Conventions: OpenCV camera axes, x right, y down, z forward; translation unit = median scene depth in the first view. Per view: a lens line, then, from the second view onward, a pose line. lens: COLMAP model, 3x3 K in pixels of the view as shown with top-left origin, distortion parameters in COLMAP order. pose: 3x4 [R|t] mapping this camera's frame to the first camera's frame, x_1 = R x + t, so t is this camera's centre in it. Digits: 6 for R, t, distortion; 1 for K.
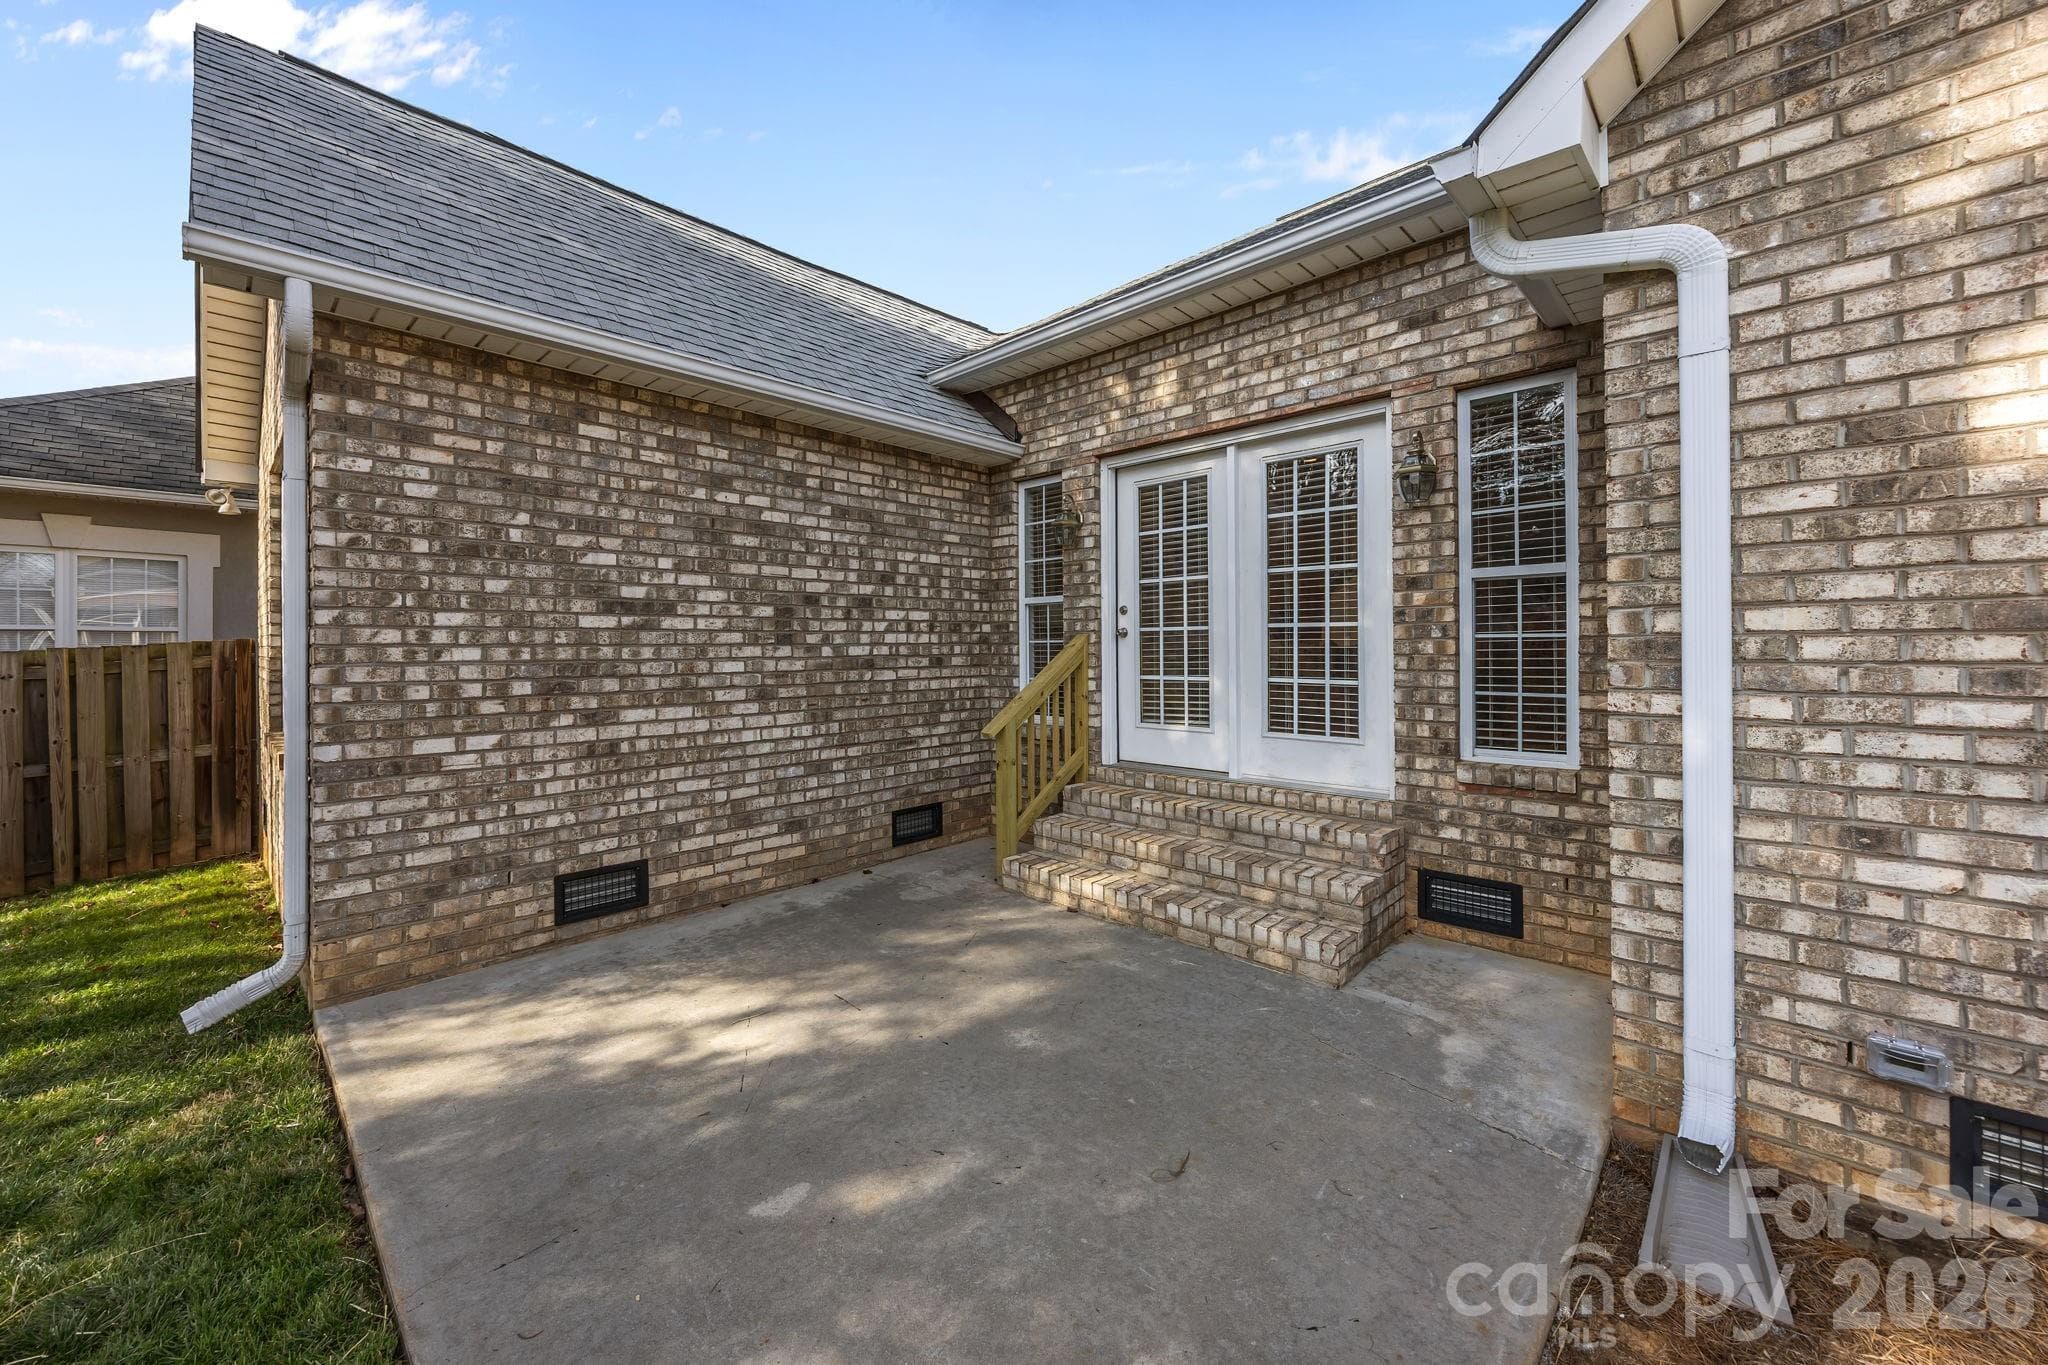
lens RADIAL K [[794.6, 0, 1019.9], [0, 794.6, 646.1], [0, 0, 1]] dist [-0.001494, 0.000142]
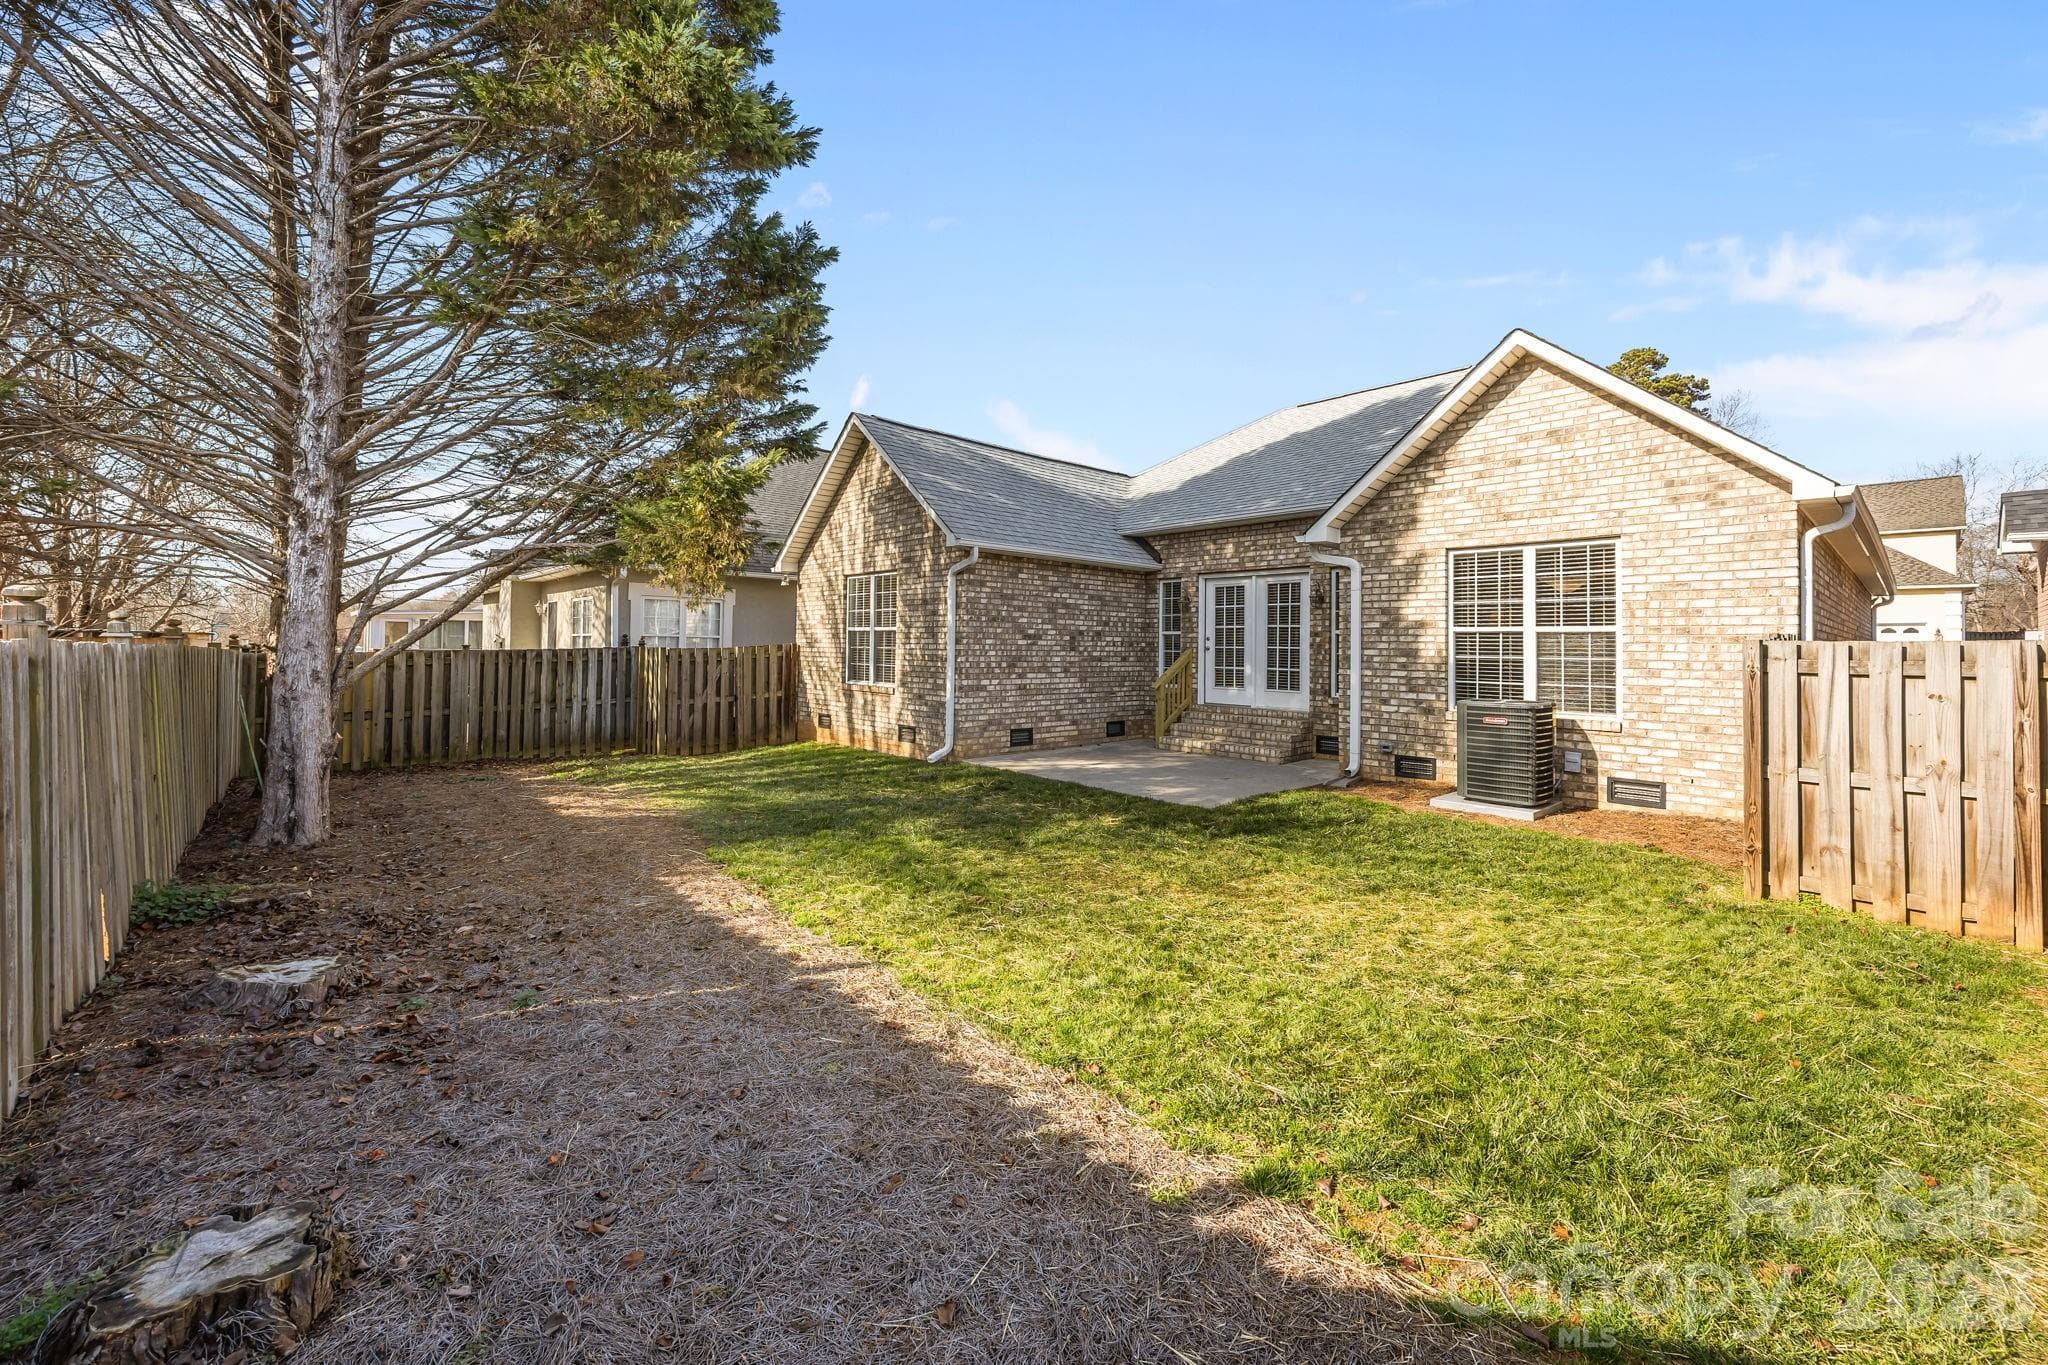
lens RADIAL K [[836.6, 0, 977.1], [0, 836.6, 632.3], [0, 0, 1]] dist [0.000139, 0.000044]
pose [[0.993647, 0.017375, -0.111194, -0.371067], [-0.019205, 0.999697, -0.015401, -0.017459], [0.110892, 0.017438, 0.993679, -2.081420]]
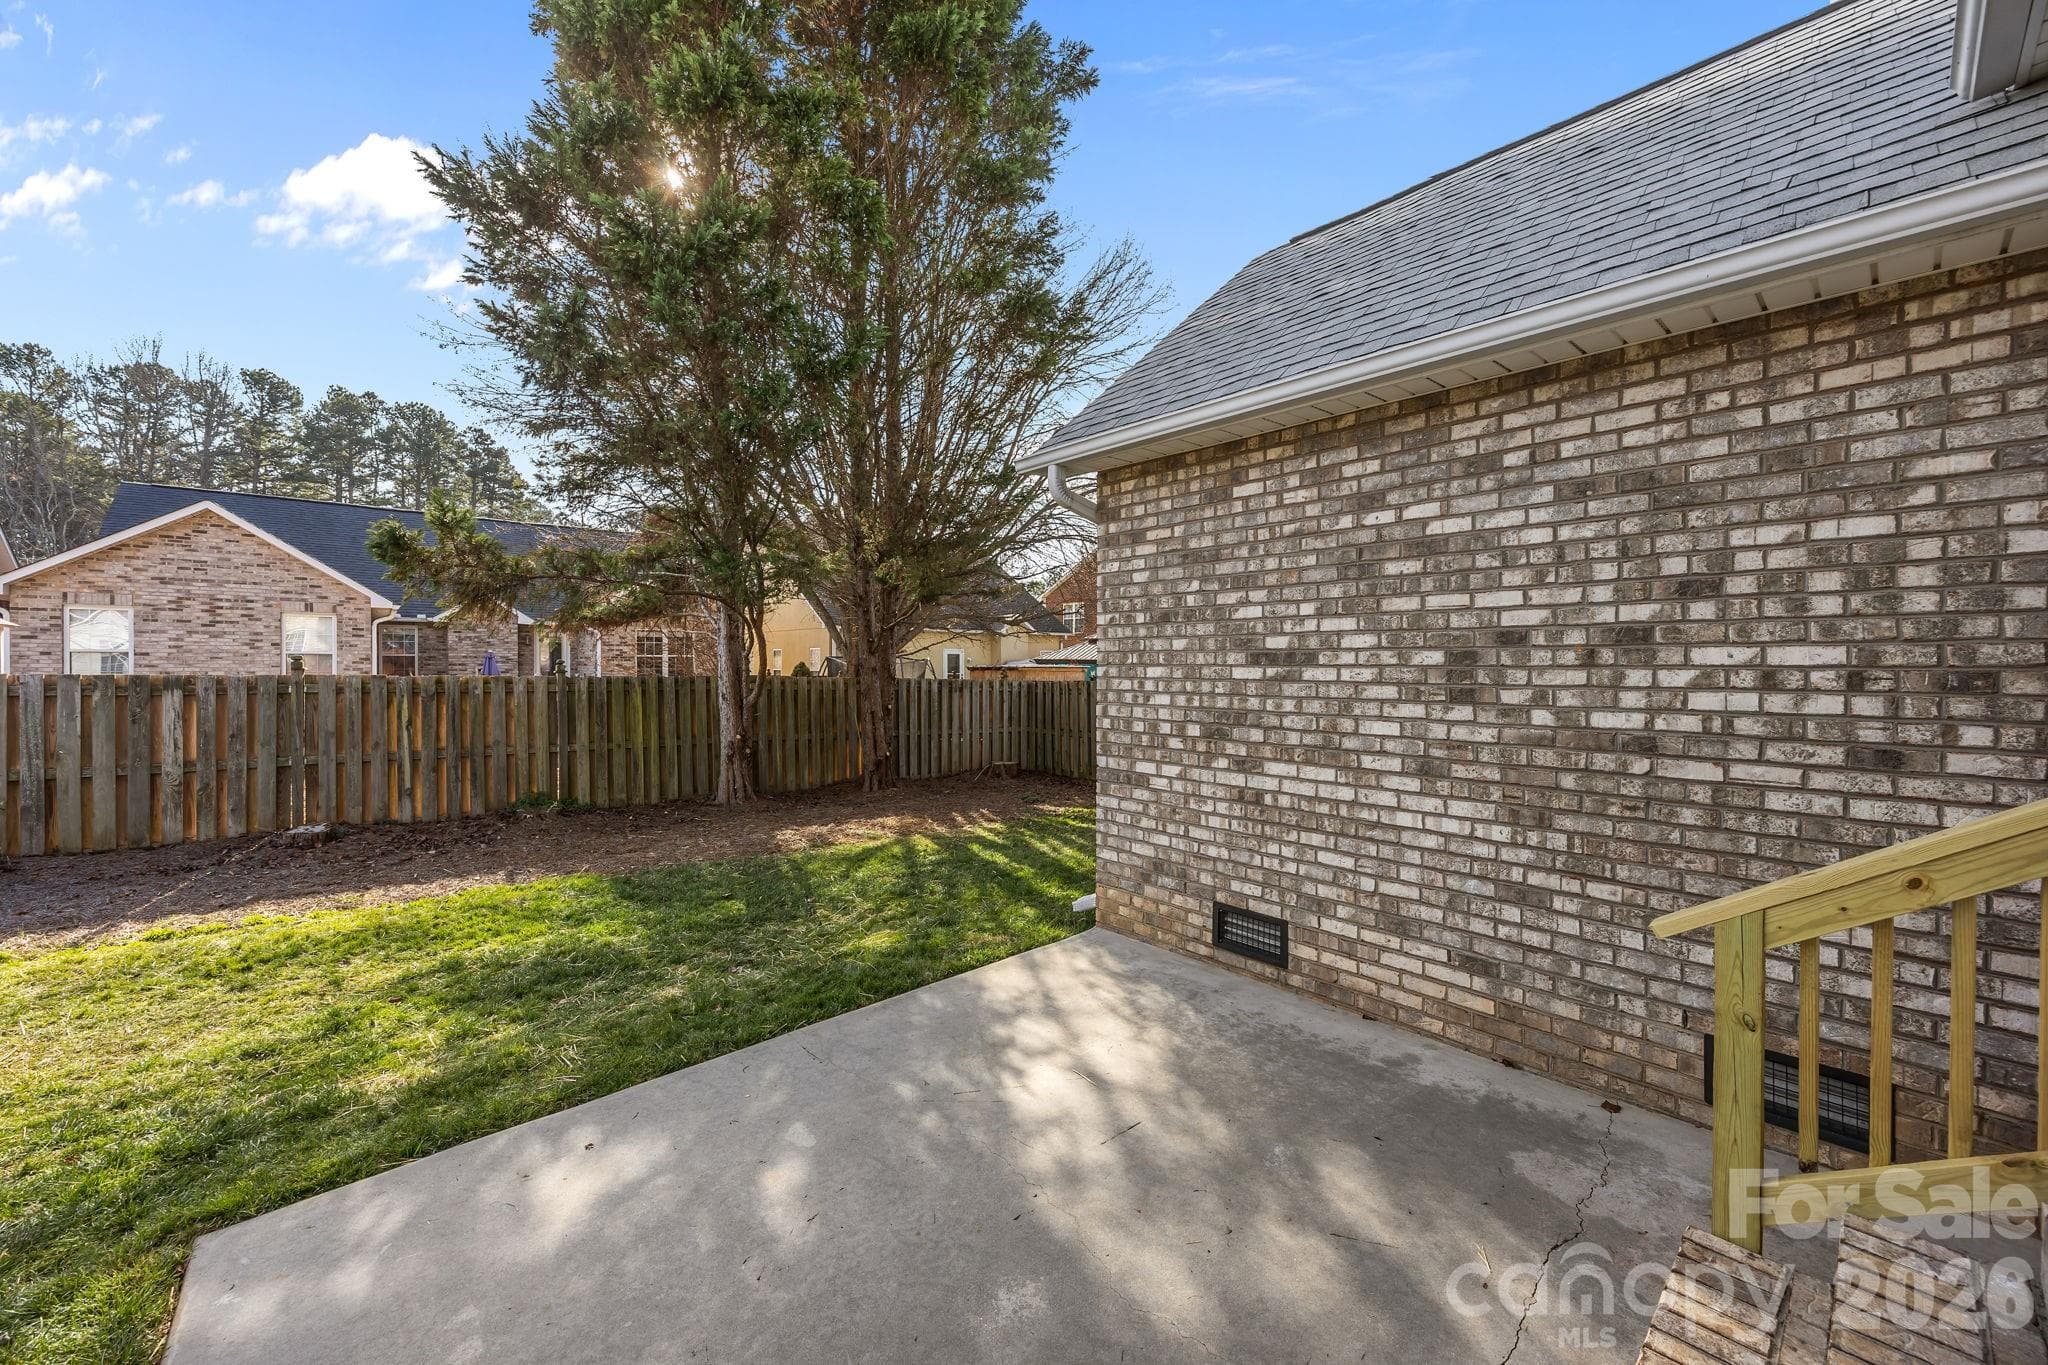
lens RADIAL K [[769.0, 0, 1005.8], [0, 769.0, 671.4], [0, 0, 1]] dist [-0.001332, -0.000041]
pose [[-0.085719, 0.014521, -0.996214, 0.514205], [-0.001189, 0.999892, 0.014677, -0.049153], [0.996319, 0.002442, -0.085693, 0.799499]]
